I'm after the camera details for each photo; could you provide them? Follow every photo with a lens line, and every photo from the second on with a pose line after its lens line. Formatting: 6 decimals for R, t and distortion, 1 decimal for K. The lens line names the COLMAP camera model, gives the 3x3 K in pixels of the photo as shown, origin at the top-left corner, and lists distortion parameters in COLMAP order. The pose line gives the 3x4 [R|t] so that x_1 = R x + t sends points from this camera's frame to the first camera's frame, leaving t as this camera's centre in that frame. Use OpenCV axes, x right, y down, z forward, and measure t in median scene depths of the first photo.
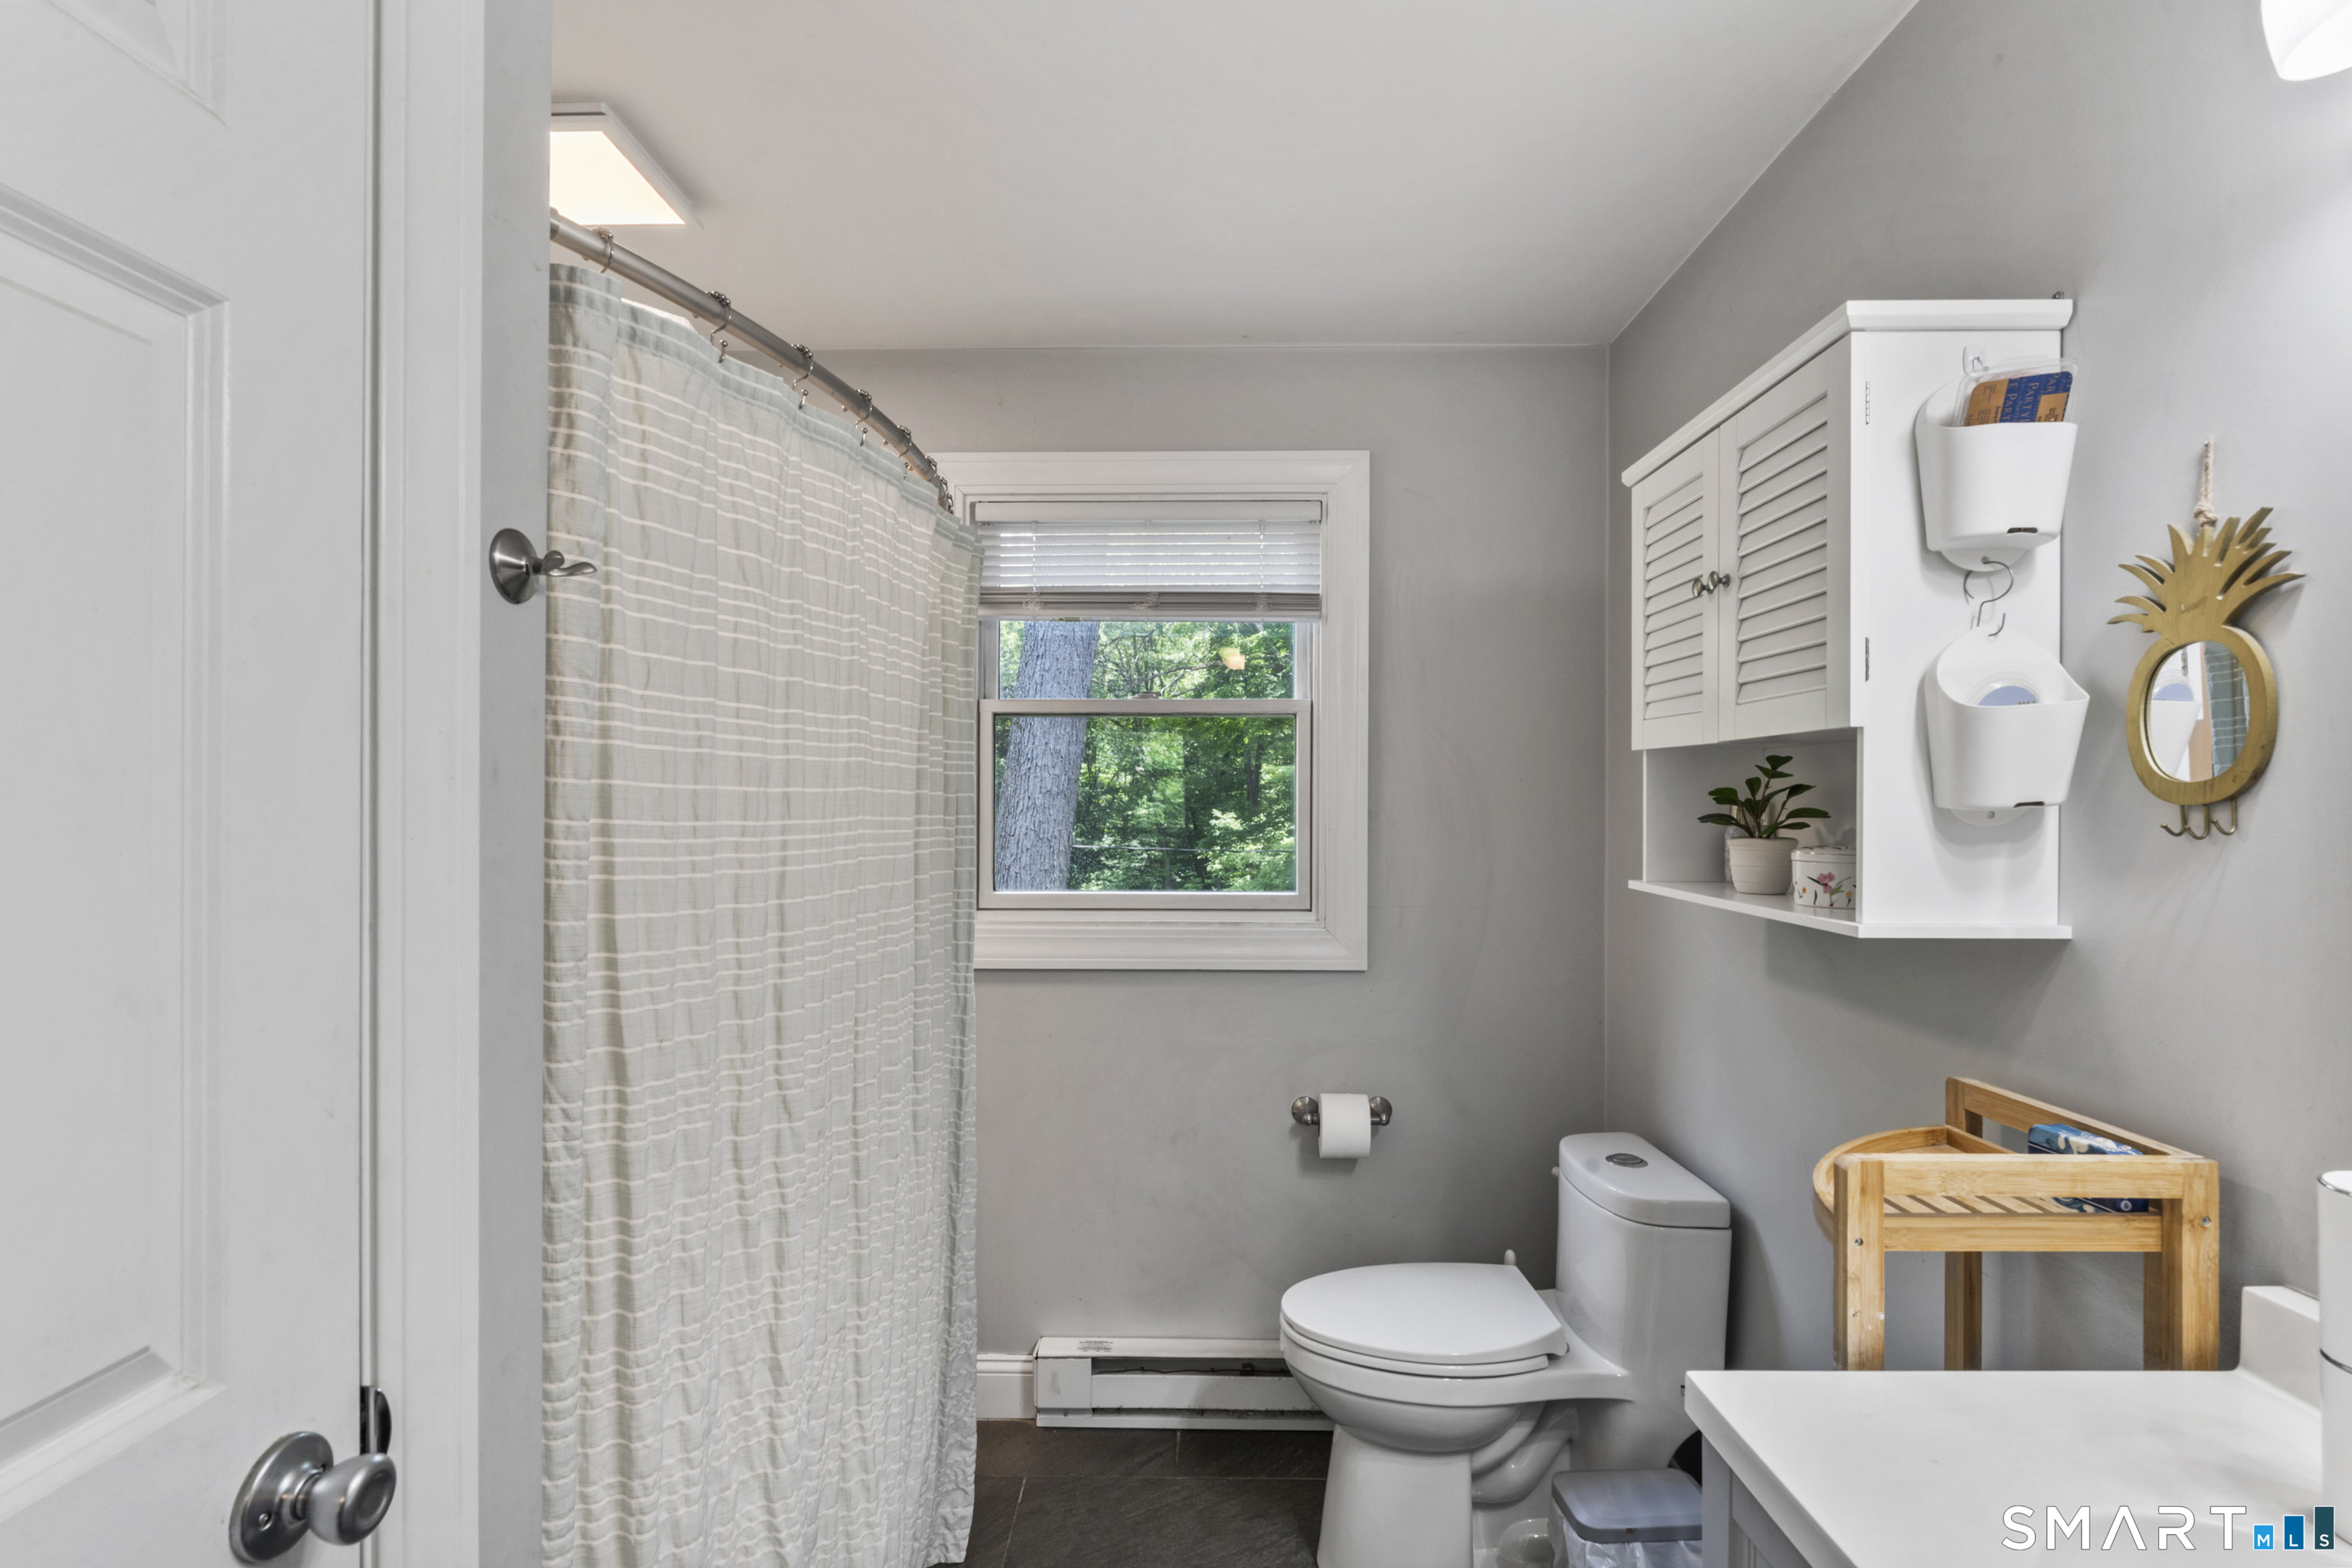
lens RADIAL K [[1116.9, 0, 1184.0], [0, 1116.9, 789.7], [0, 0, 1]] dist [-0.000177, -0.000724]
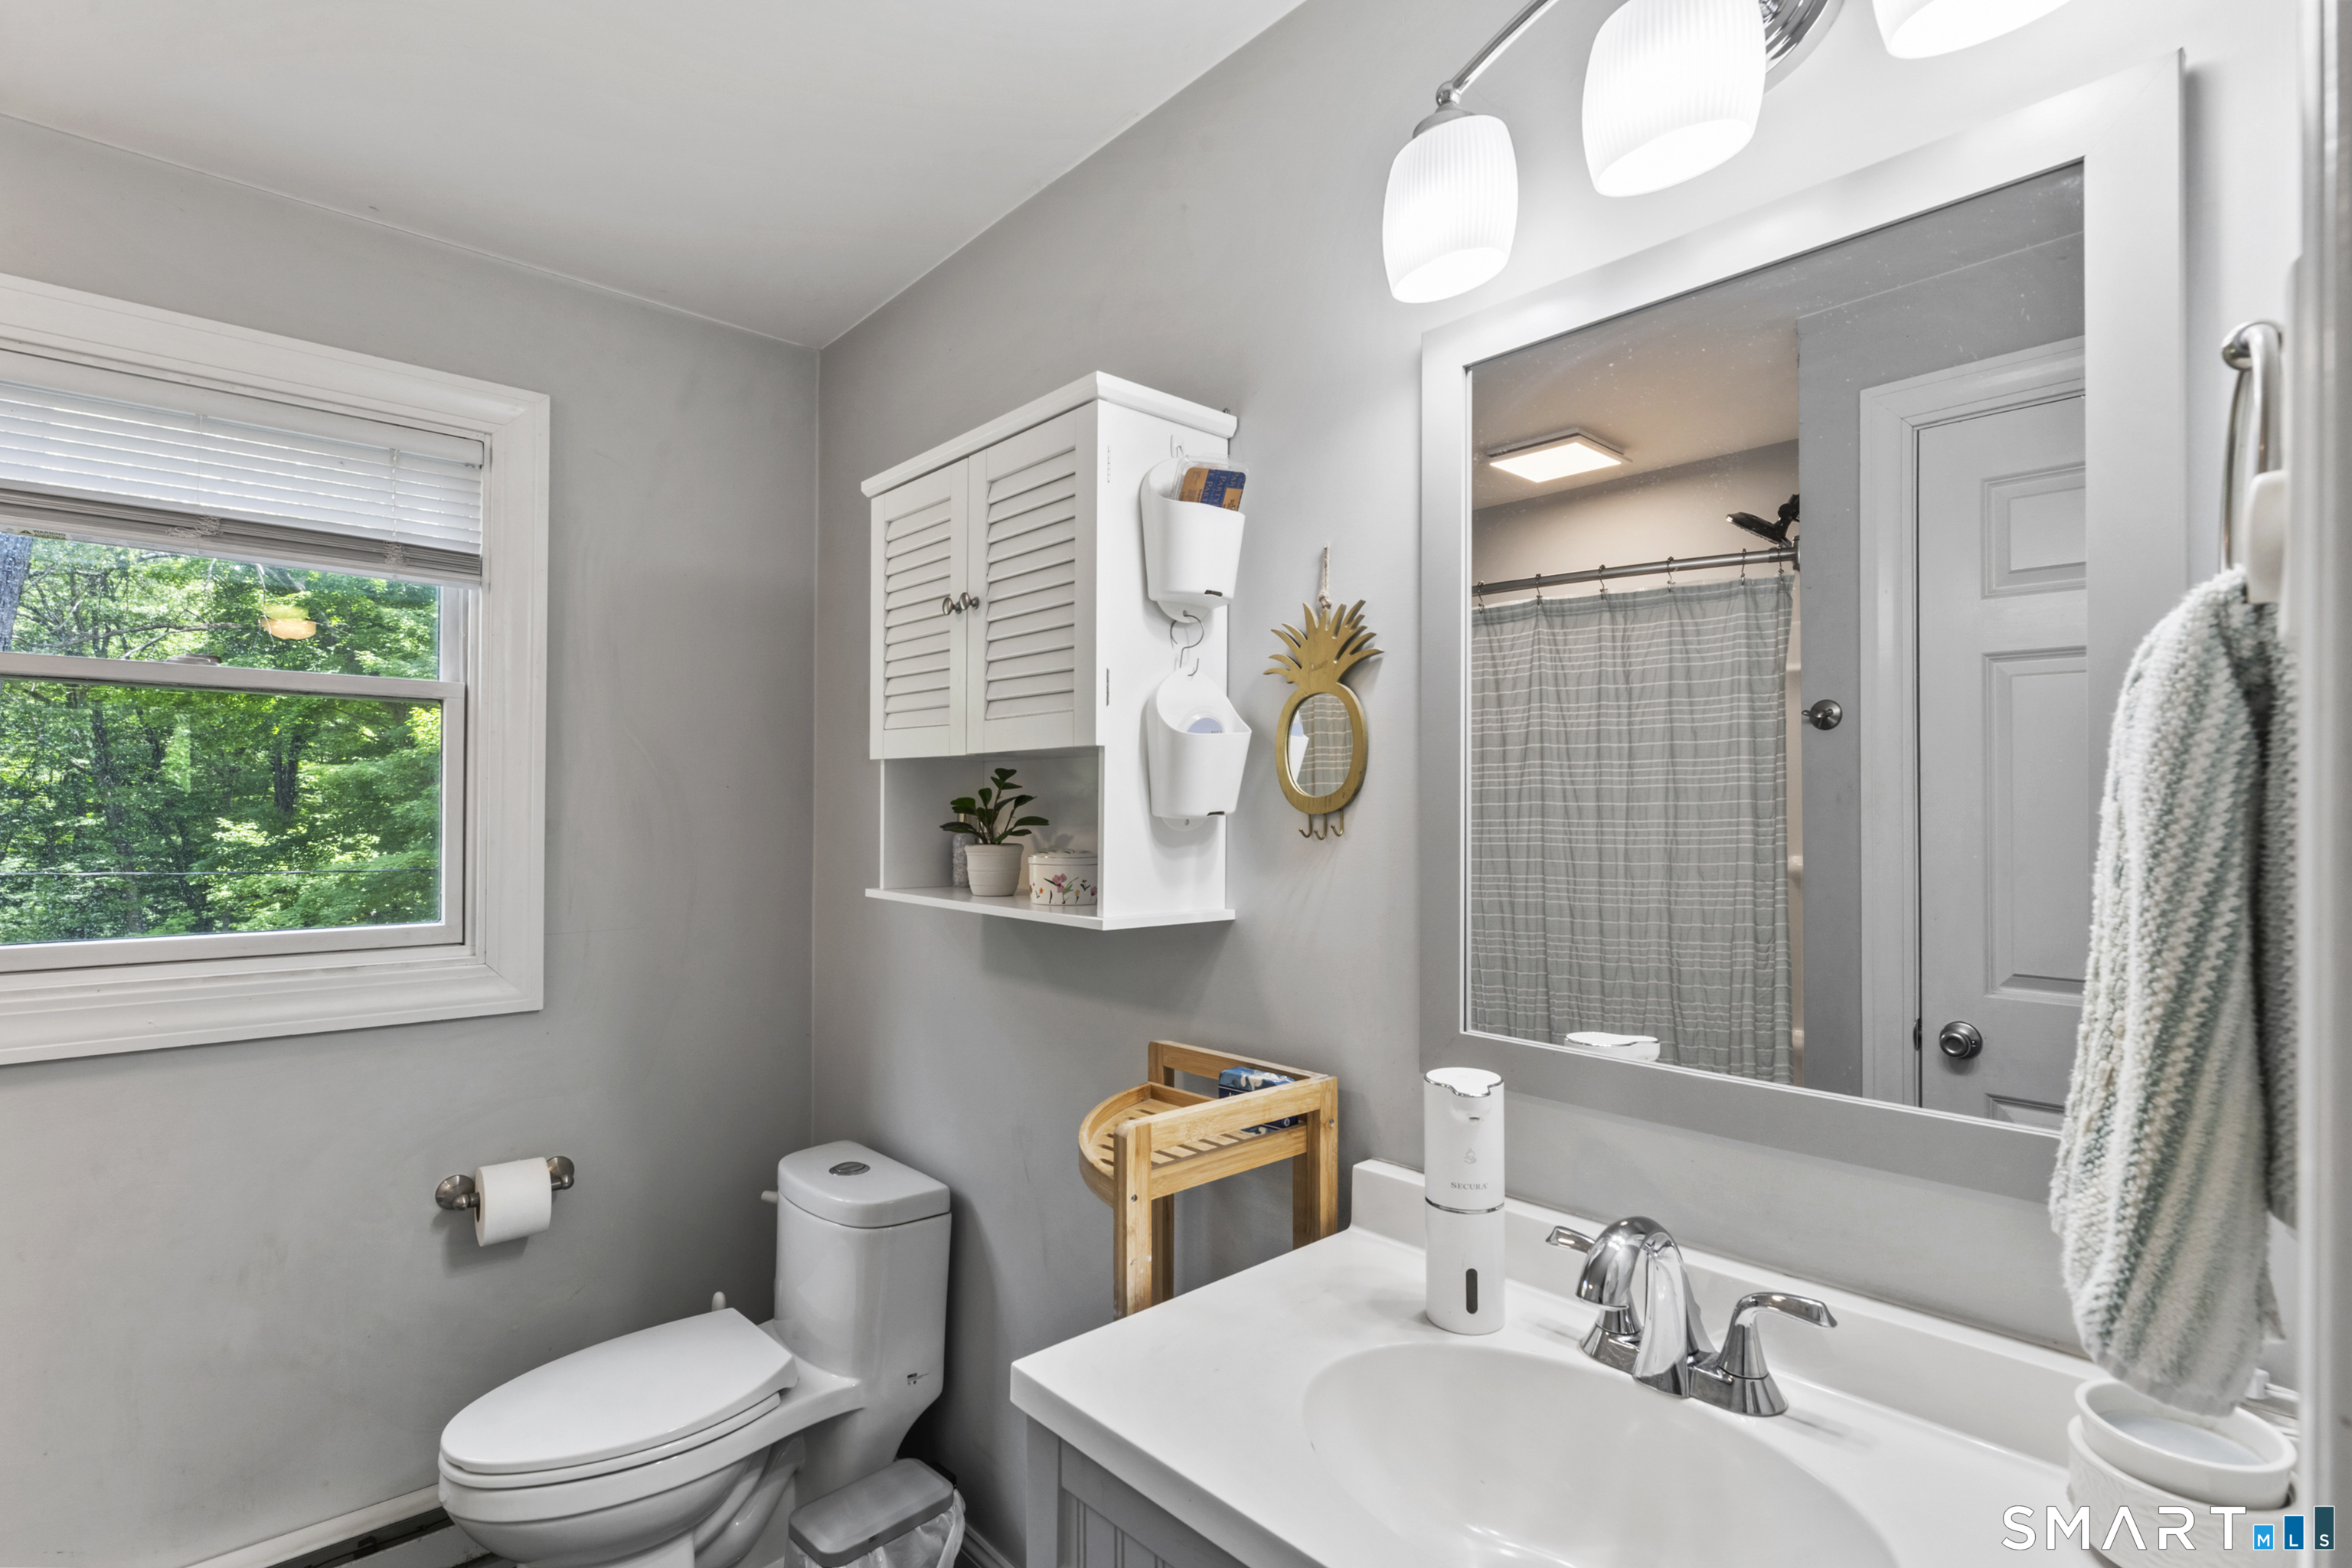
lens RADIAL K [[1116.9, 0, 1174.5], [0, 1116.9, 797.3], [0, 0, 1]] dist [-0.000177, -0.000724]
pose [[0.735529, 0.010445, 0.677413, -0.081658], [-0.010031, 0.999939, -0.004526, 0.000585], [-0.677419, -0.003466, 0.735589, 0.078139]]
